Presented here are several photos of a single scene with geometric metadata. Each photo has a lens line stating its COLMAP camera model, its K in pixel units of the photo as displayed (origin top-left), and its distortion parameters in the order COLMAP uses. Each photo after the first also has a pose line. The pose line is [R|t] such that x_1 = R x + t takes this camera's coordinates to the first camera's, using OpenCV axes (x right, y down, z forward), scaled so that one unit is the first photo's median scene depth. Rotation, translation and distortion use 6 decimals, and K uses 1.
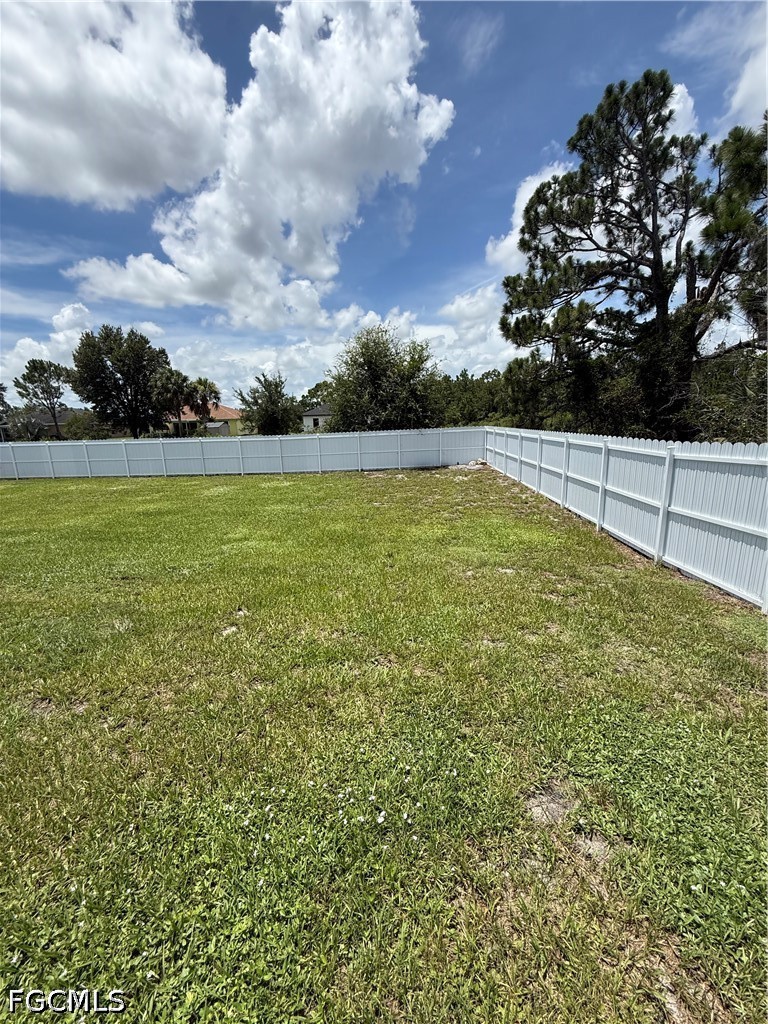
lens RADIAL K [[411.9, 0, 384.2], [0, 411.9, 510.3], [0, 0, 1]] dist [0.002011, 0.000157]
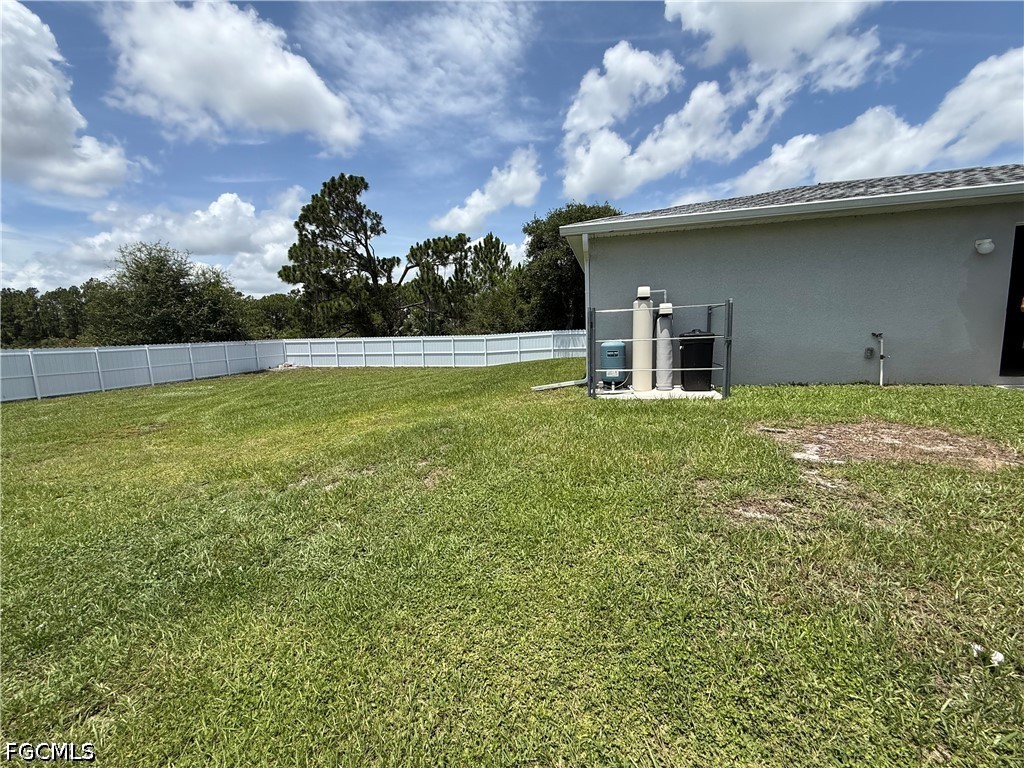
lens RADIAL K [[411.9, 0, 515.9], [0, 411.9, 380.3], [0, 0, 1]] dist [0.002011, 0.000157]
pose [[0.182951, -0.084762, 0.979461, -1.001169], [0.229067, 0.972531, 0.041375, 0.050976], [-0.956063, 0.216793, 0.197342, 0.022587]]
